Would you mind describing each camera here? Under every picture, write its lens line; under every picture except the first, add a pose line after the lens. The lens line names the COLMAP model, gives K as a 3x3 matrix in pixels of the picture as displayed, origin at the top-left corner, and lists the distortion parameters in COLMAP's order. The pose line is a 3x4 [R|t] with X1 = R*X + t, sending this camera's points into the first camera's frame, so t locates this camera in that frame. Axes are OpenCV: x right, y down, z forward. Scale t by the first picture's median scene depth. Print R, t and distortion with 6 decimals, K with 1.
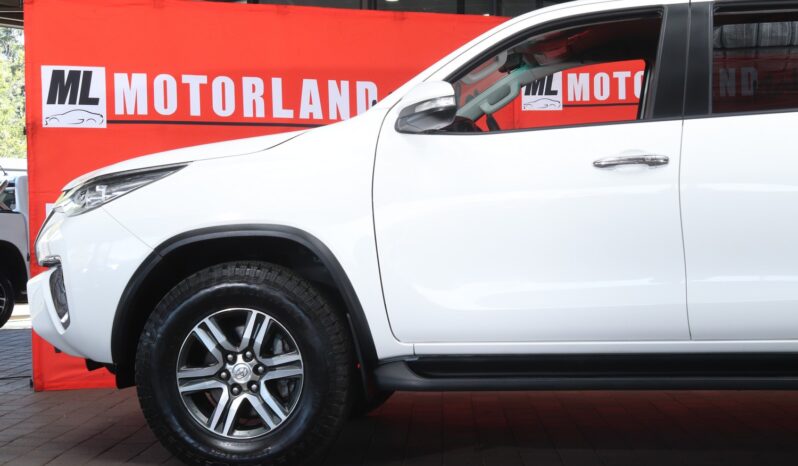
lens RADIAL K [[1430.1, 0, 390.8], [0, 1430.1, 228.0], [0, 0, 1]] dist [0.007305, 0.000000]
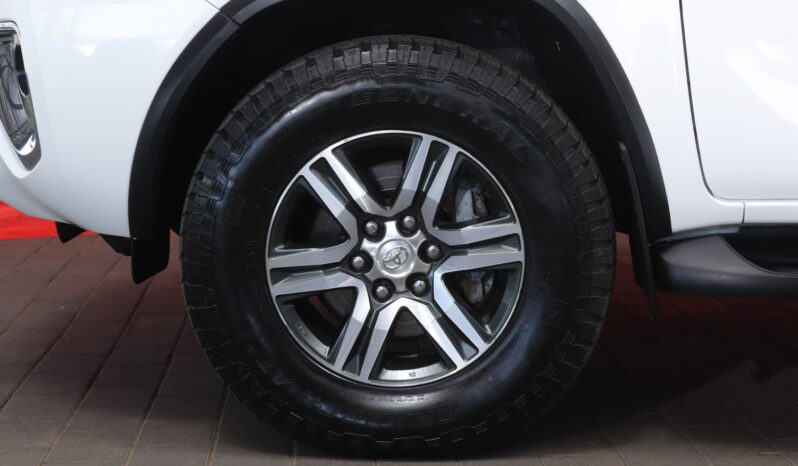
lens RADIAL K [[1593.4, 0, 402.1], [0, 1593.4, 233.9], [0, 0, 1]] dist [-0.003888, 0.000000]
pose [[0.996169, -0.001971, 0.087424, -0.151781], [-0.009494, 0.991398, 0.130536, 0.019251], [-0.086929, -0.130866, 0.987582, 0.445189]]
